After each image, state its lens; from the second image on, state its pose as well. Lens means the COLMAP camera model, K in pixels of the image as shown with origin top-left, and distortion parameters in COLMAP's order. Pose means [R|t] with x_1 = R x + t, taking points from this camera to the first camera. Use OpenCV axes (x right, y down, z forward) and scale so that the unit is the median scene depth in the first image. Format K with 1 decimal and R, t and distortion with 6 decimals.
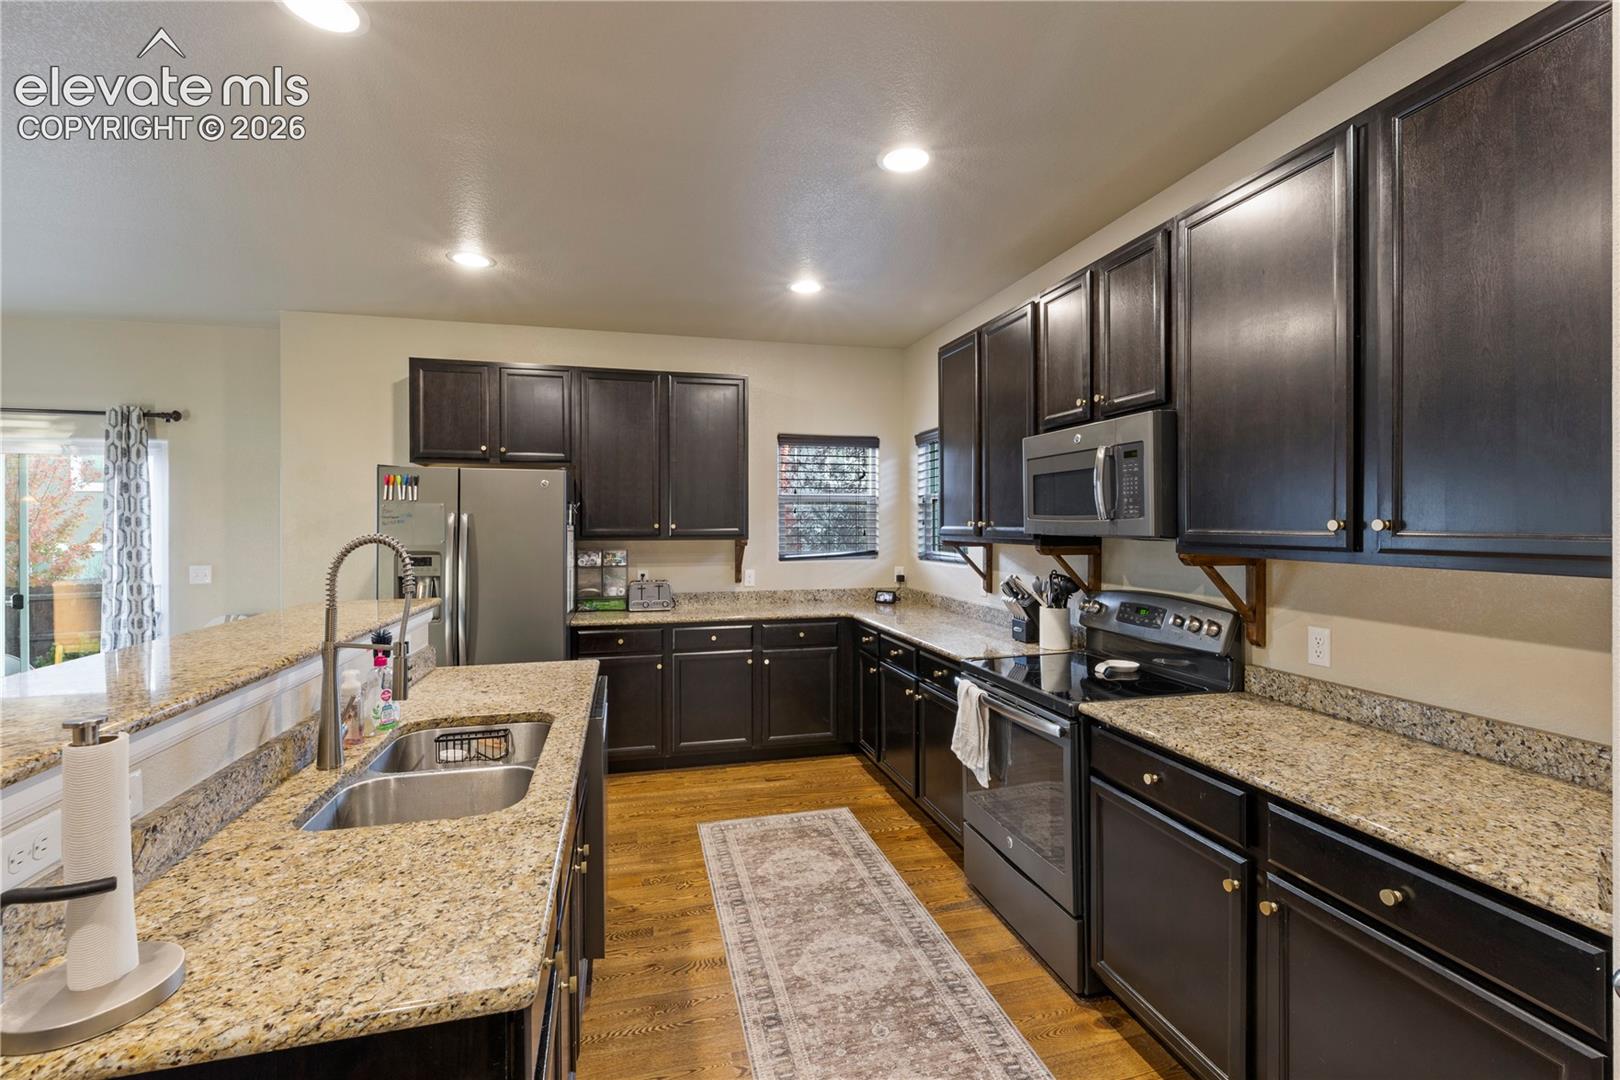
lens RADIAL K [[708.2, 0, 813.0], [0, 708.2, 532.3], [0, 0, 1]] dist [0.002679, 0.000446]
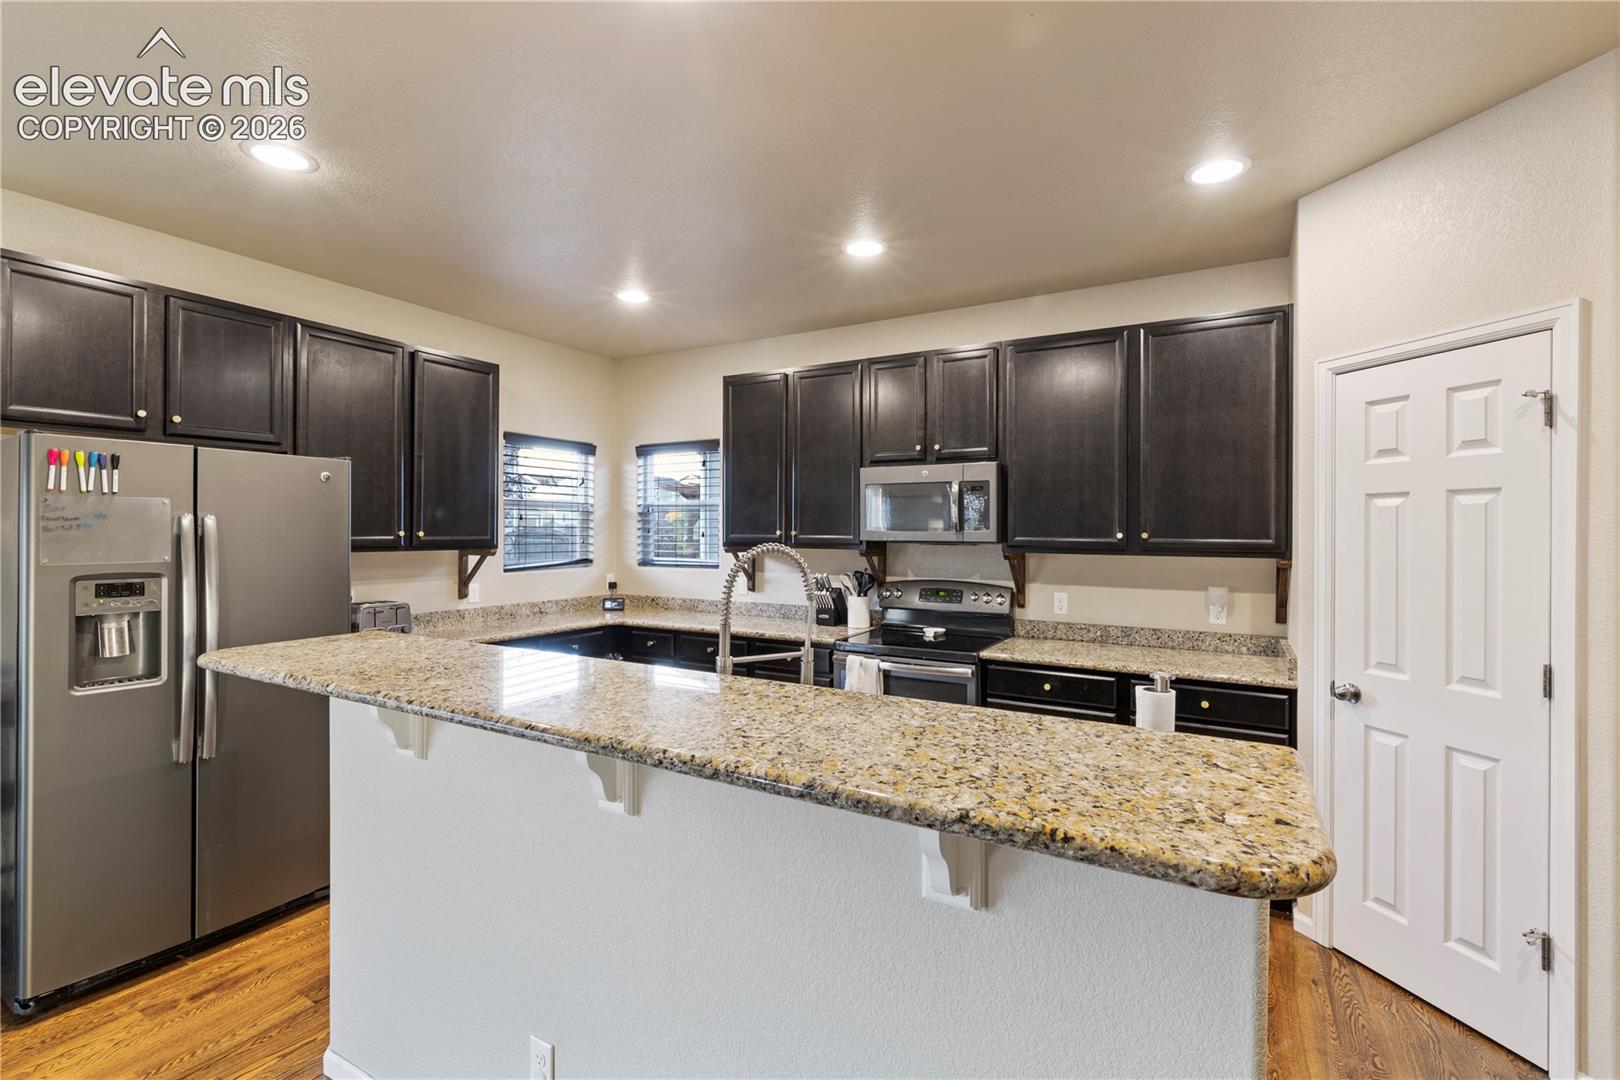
lens RADIAL K [[708.2, 0, 813.0], [0, 708.2, 532.3], [0, 0, 1]] dist [0.002679, 0.000446]
pose [[0.699197, 0.003384, 0.714921, -0.623393], [0.003554, 0.999960, -0.008209, -0.002663], [-0.714920, 0.008280, 0.699157, 0.128517]]
